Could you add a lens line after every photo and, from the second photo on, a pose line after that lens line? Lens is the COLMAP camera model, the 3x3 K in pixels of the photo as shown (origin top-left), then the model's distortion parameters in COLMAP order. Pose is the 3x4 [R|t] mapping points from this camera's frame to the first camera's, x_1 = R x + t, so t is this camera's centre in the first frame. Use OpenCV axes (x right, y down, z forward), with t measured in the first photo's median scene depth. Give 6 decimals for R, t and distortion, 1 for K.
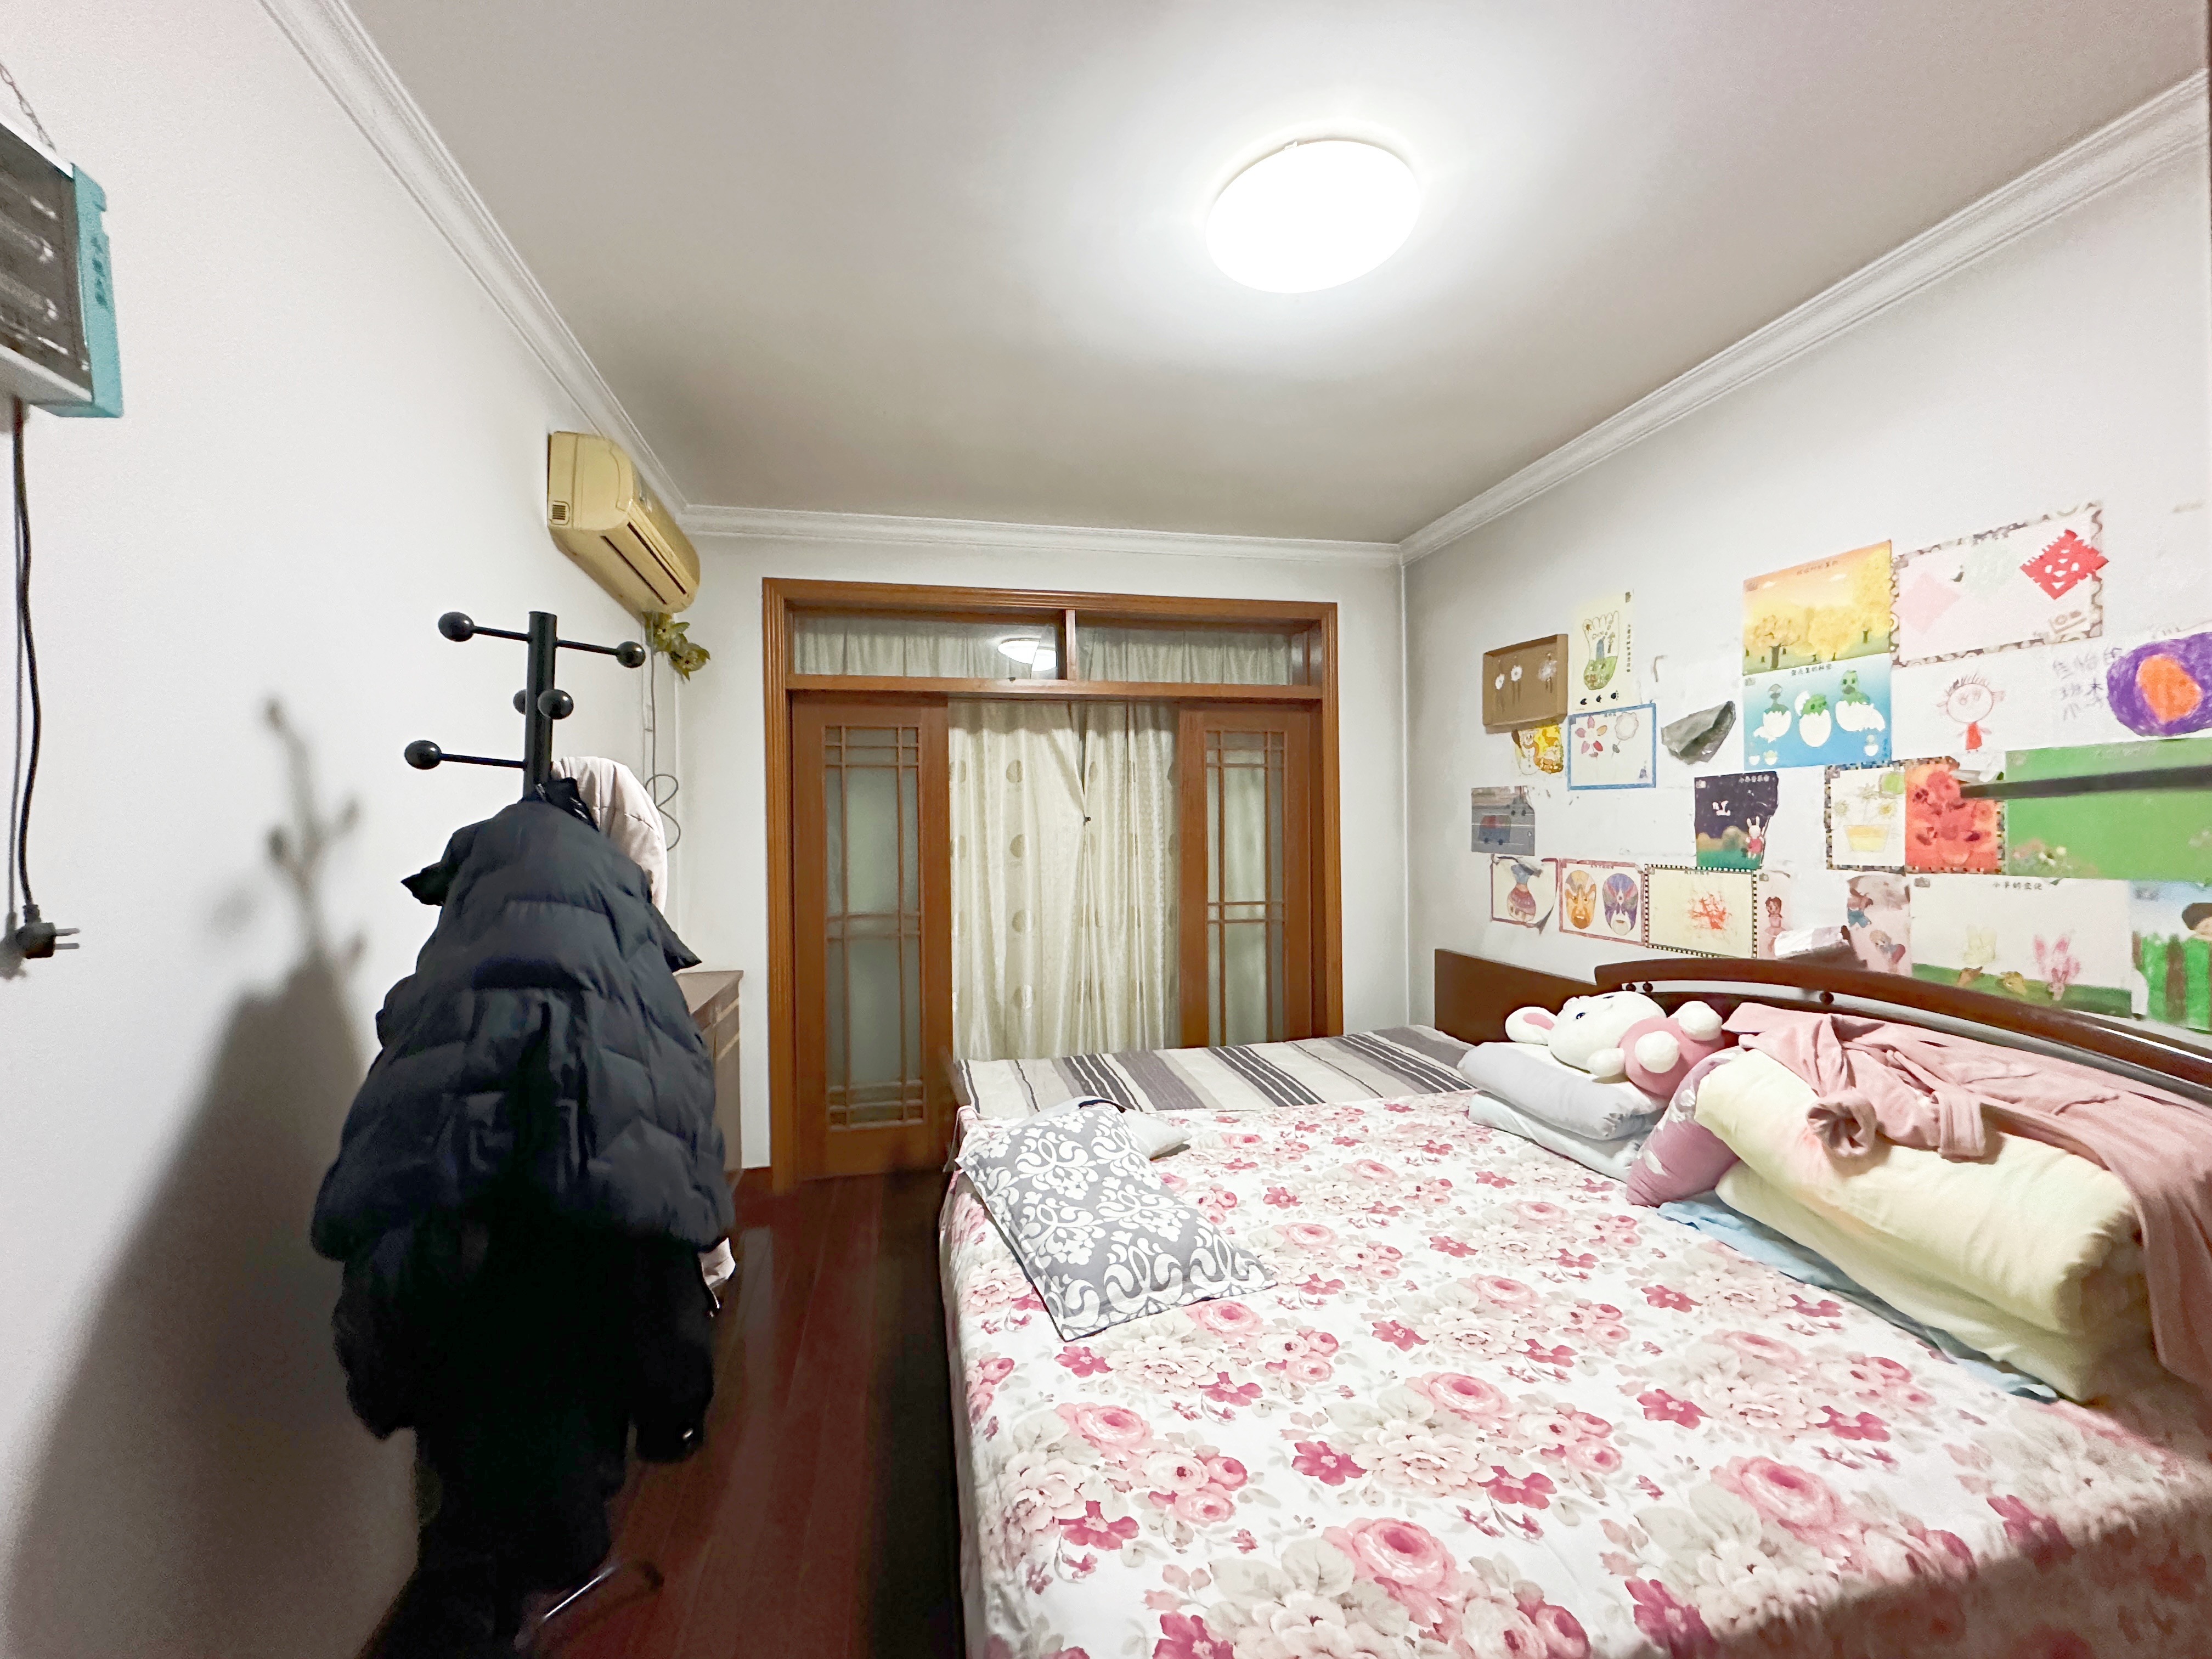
lens RADIAL K [[884.5, 0, 1104.8], [0, 884.5, 825.3], [0, 0, 1]] dist [-0.002857, -0.000182]
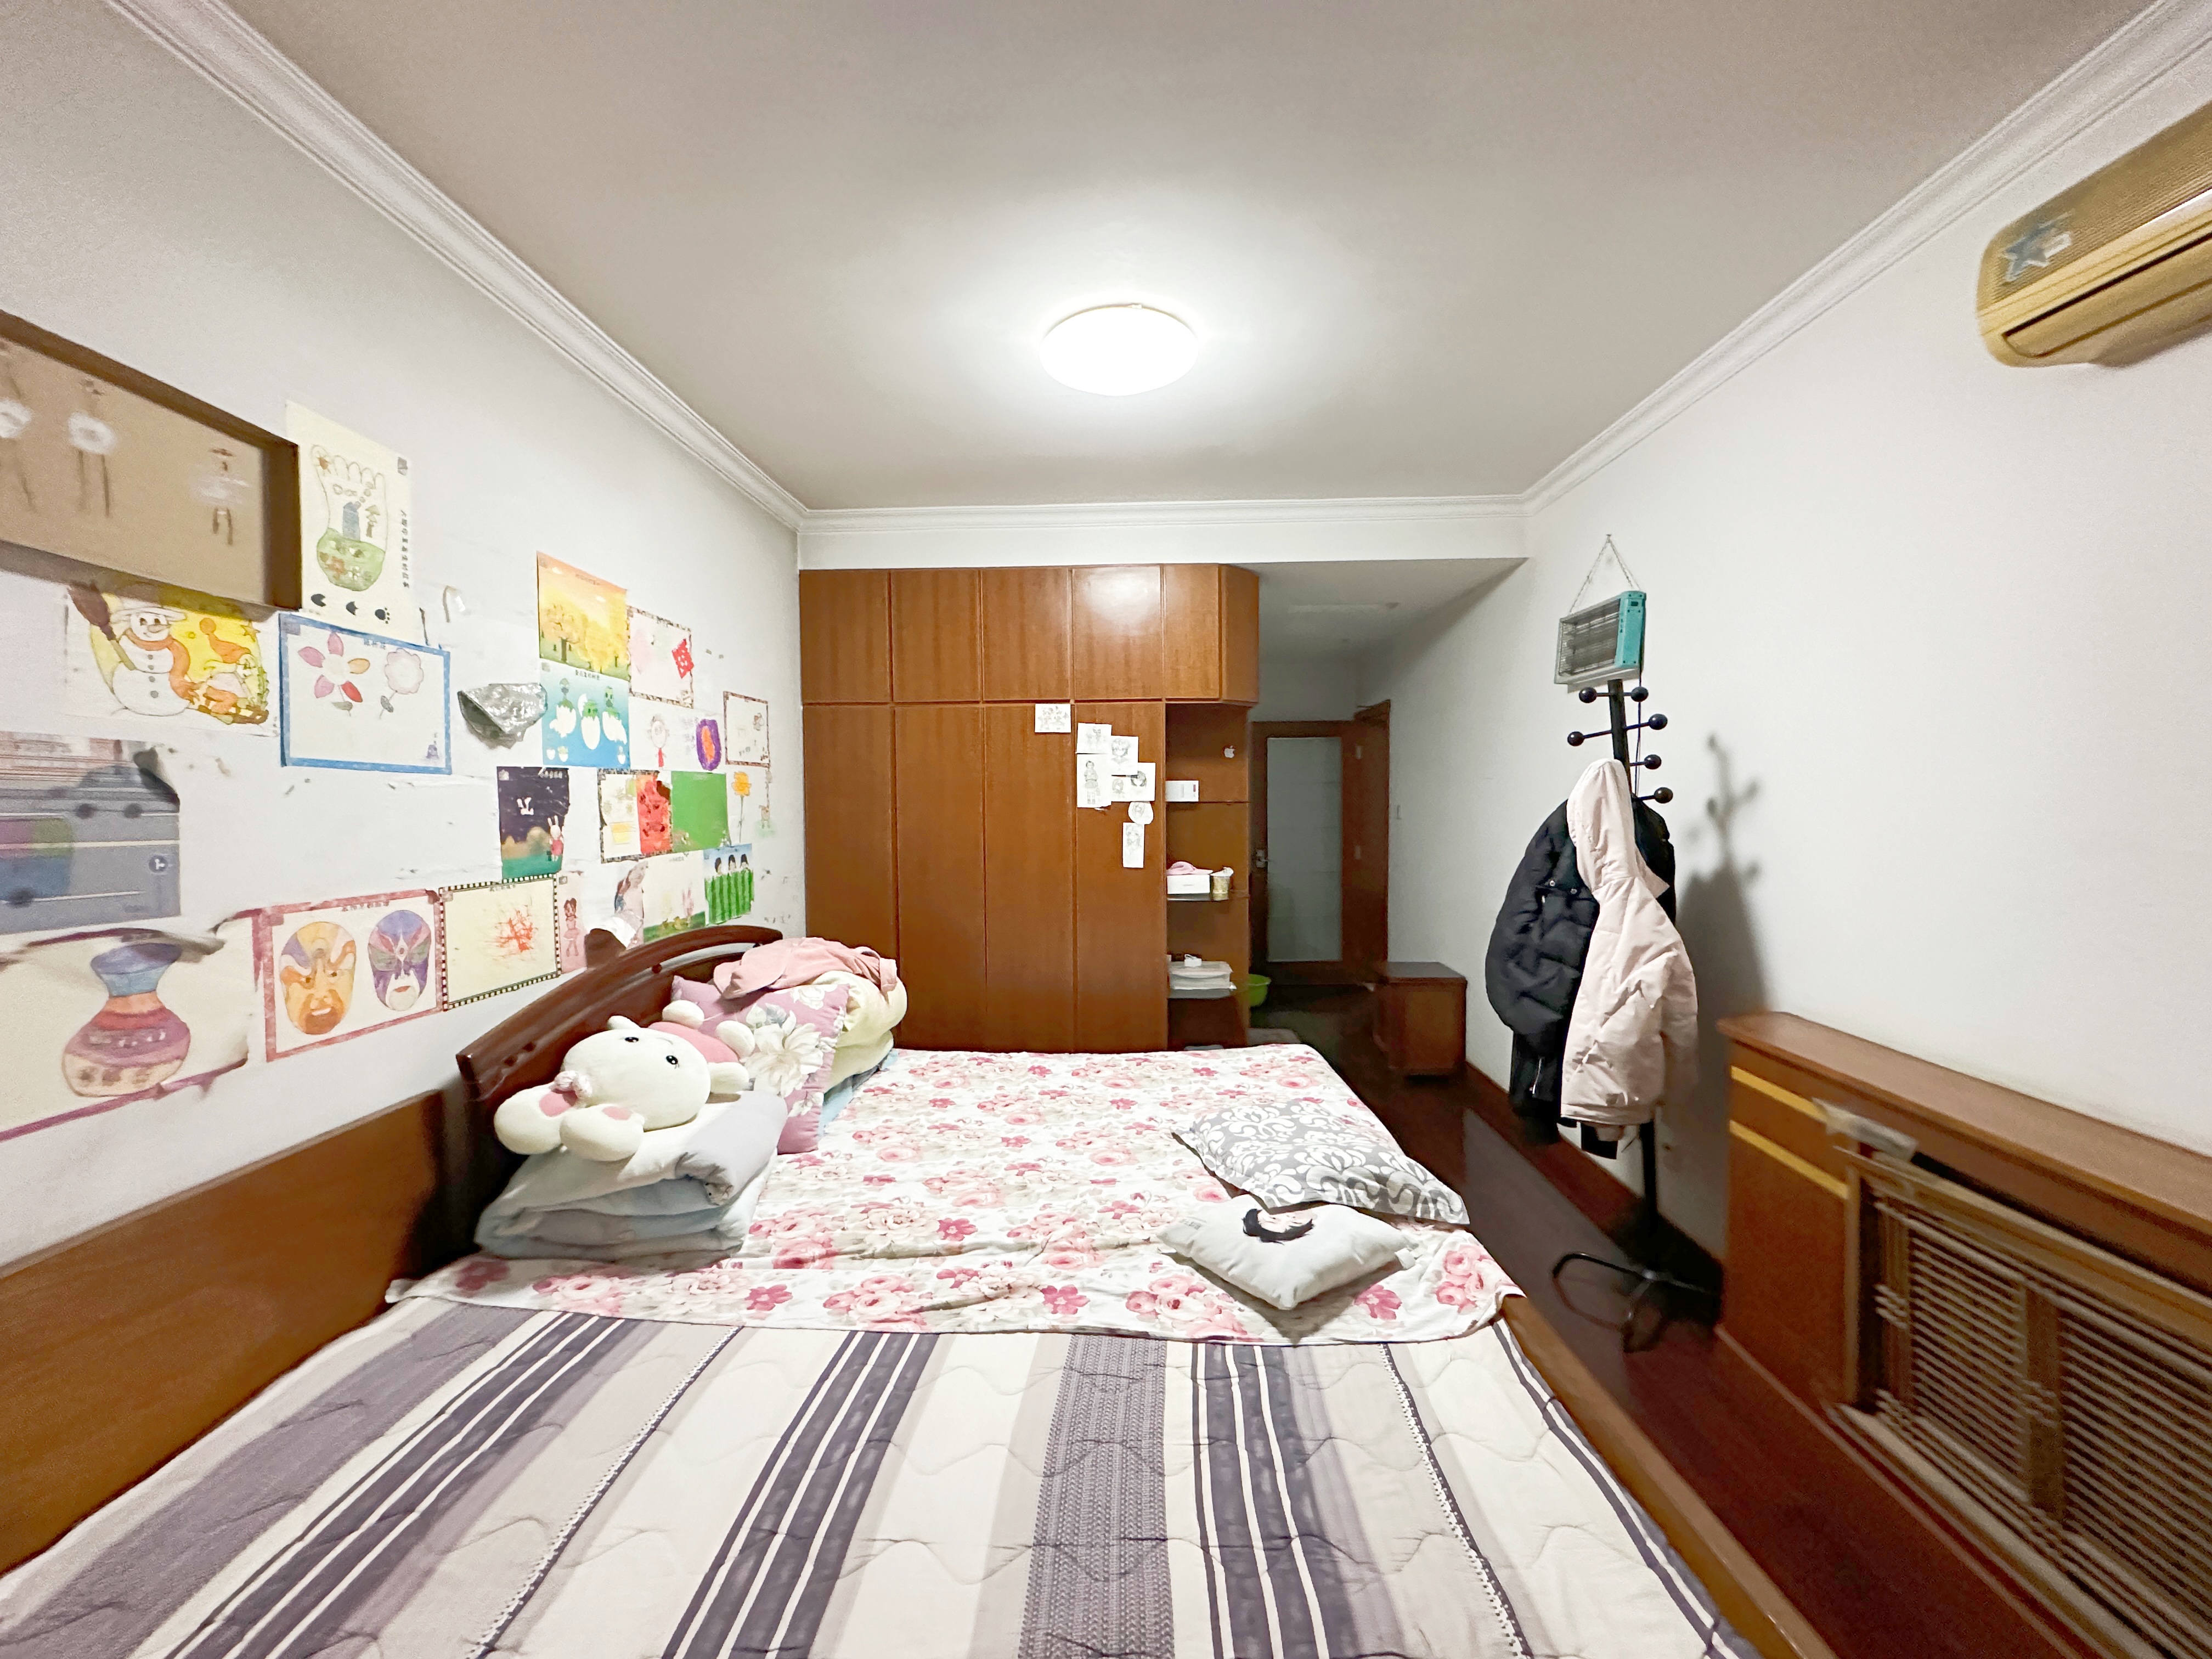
lens RADIAL K [[884.5, 0, 1107.3], [0, 884.5, 830.0], [0, 0, 1]] dist [-0.002857, -0.000182]
pose [[-0.968644, 0.013732, 0.248072, -0.048655], [0.022540, 0.999211, 0.032701, -0.011402], [-0.247427, 0.037267, -0.968189, 1.667445]]
